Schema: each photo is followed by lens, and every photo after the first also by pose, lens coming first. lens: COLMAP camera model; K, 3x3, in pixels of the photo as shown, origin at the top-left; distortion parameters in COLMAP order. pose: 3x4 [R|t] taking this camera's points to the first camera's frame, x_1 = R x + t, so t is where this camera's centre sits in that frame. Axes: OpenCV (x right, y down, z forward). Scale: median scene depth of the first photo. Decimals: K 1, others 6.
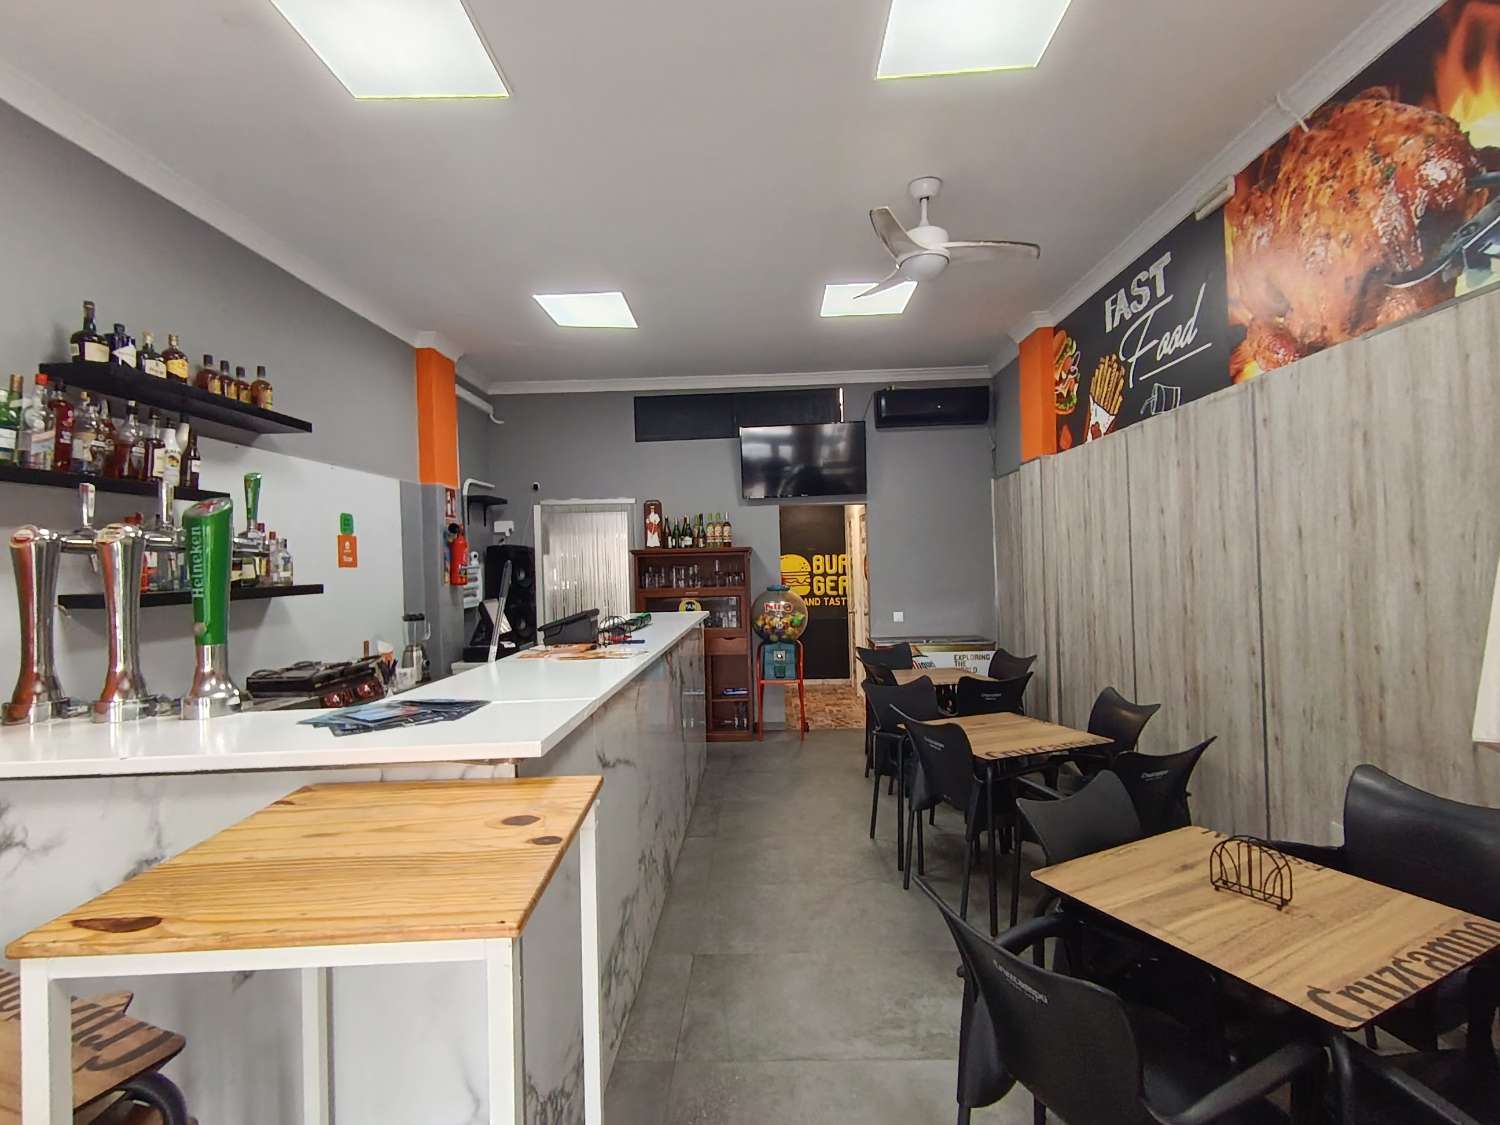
lens RADIAL K [[718.7, 0, 748.1], [0, 718.7, 563.6], [0, 0, 1]] dist [0.001215, -0.000621]
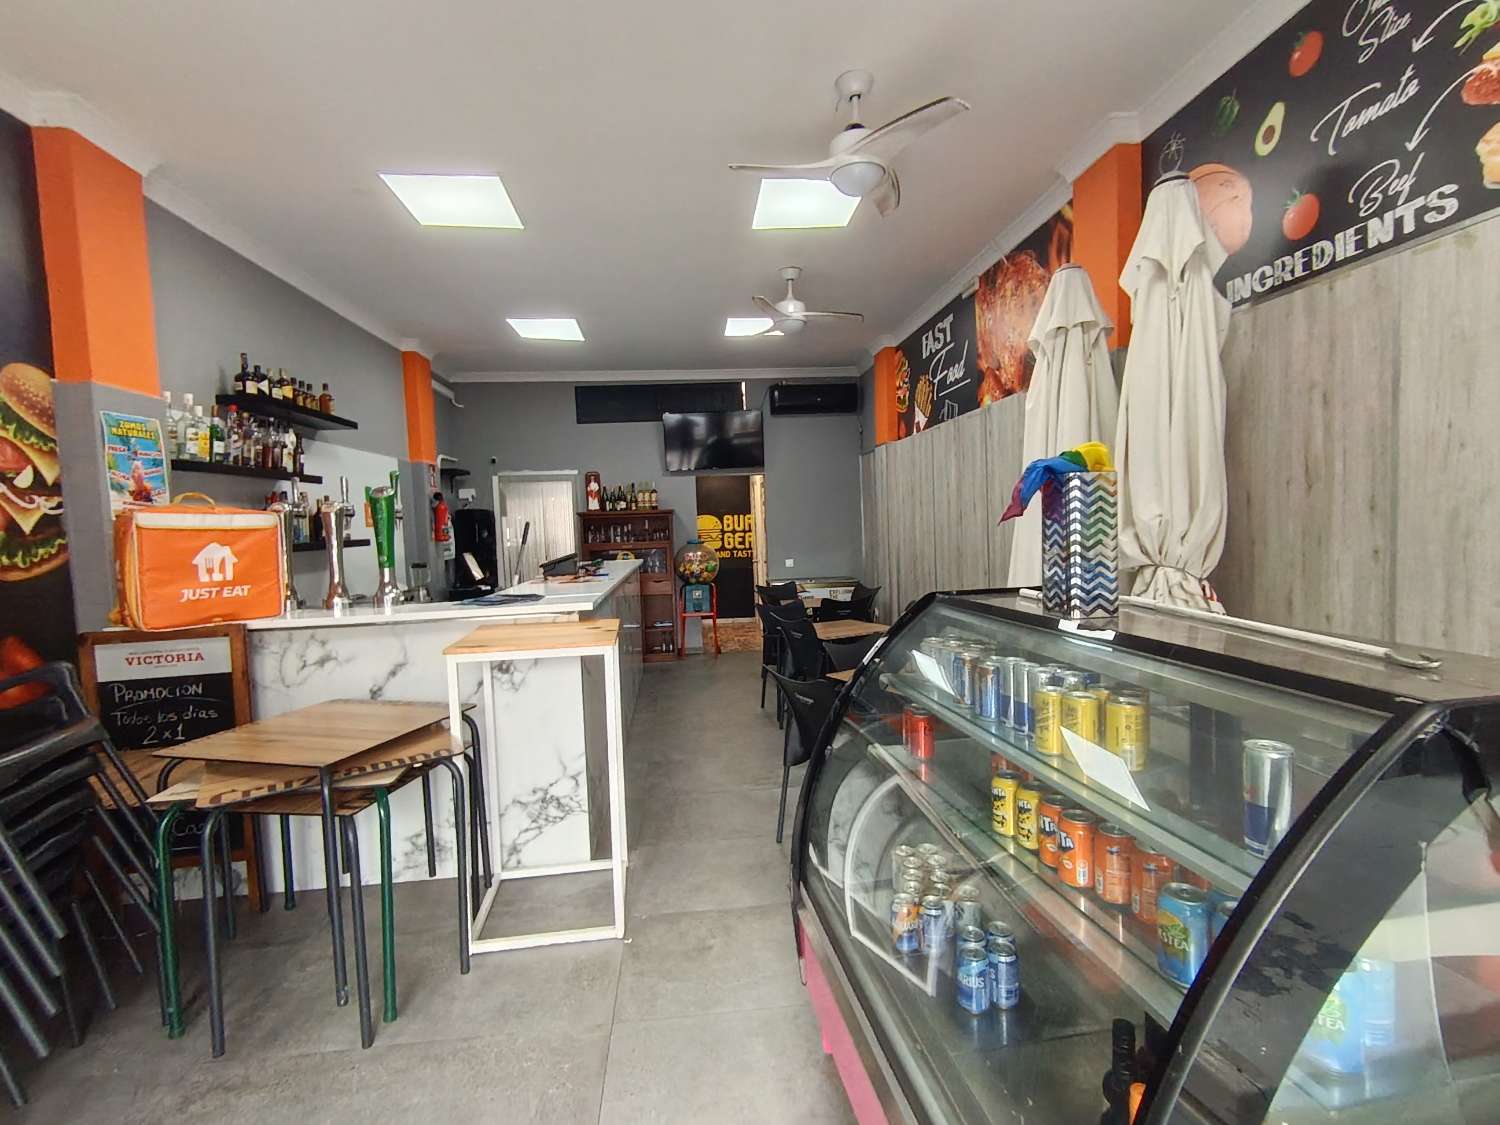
lens RADIAL K [[724.8, 0, 754.5], [0, 724.8, 569.7], [0, 0, 1]] dist [0.001504, 0.000190]
pose [[0.991946, -0.016258, 0.125616, -0.020466], [0.008252, 0.997916, 0.063995, 0.002912], [-0.126395, -0.062443, 0.990013, -0.353496]]
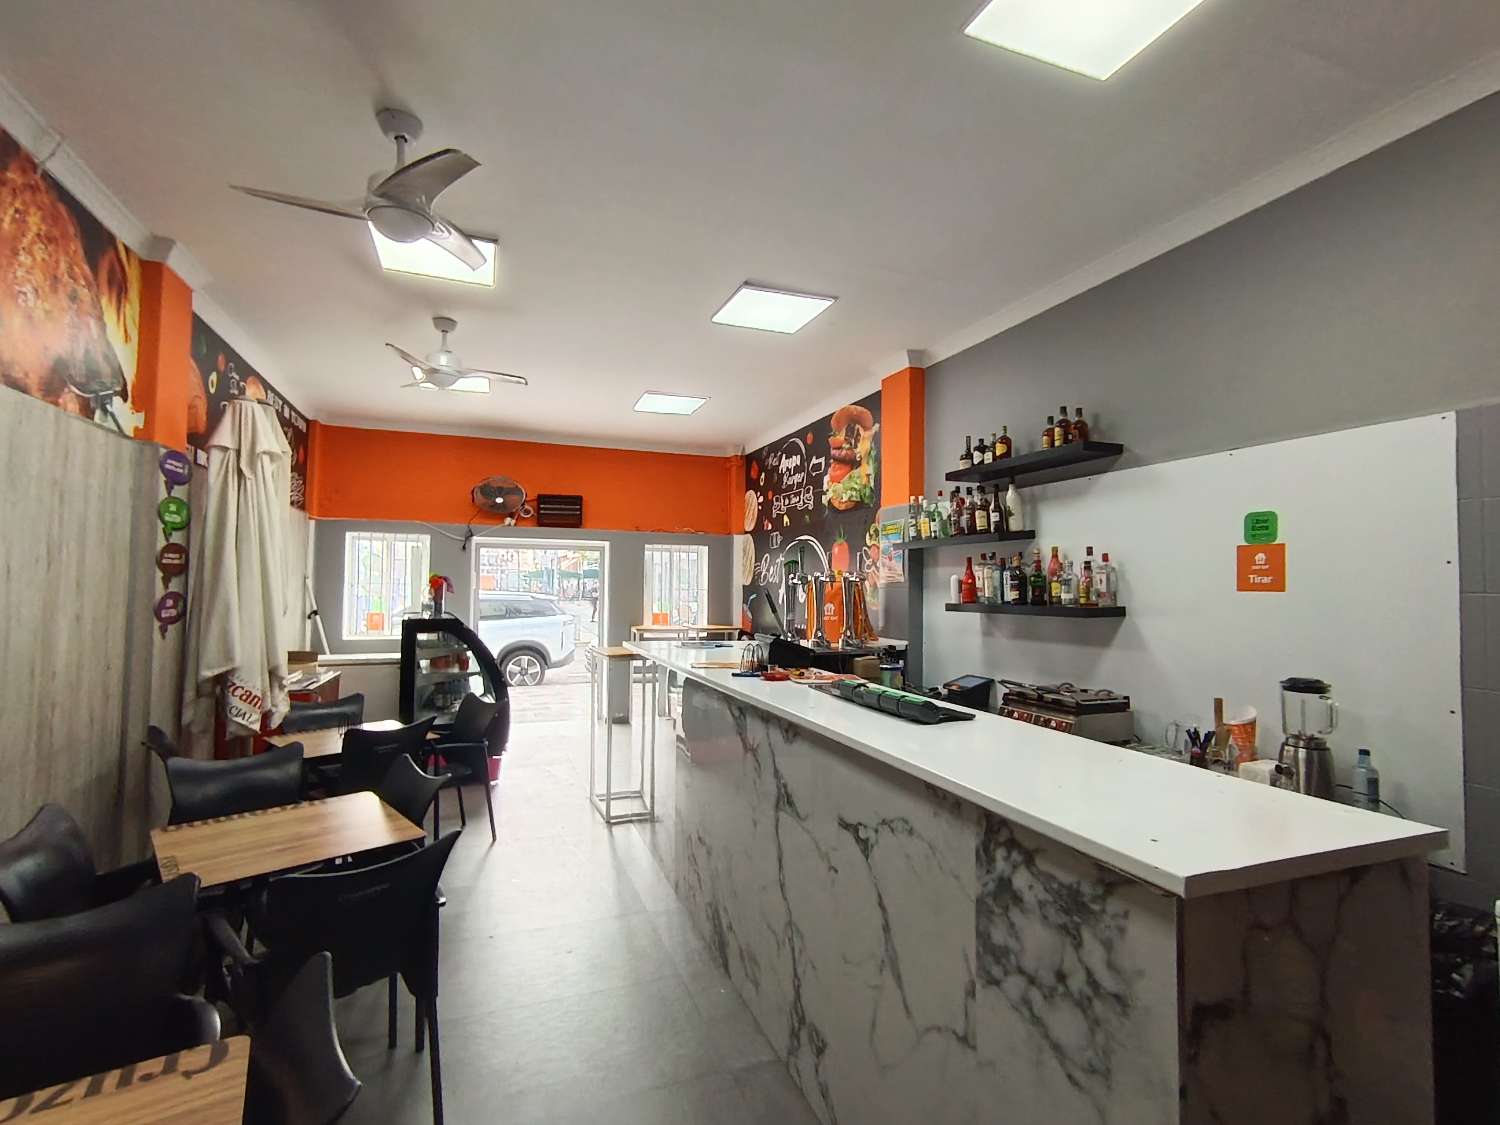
lens RADIAL K [[715.0, 0, 745.8], [0, 715.0, 560.7], [0, 0, 1]] dist [0.002182, -0.000391]
pose [[-0.923957, 0.004230, -0.382473, 0.128802], [0.015106, 0.999562, -0.025437, -0.011774], [0.382198, -0.029280, -0.923616, 1.218175]]
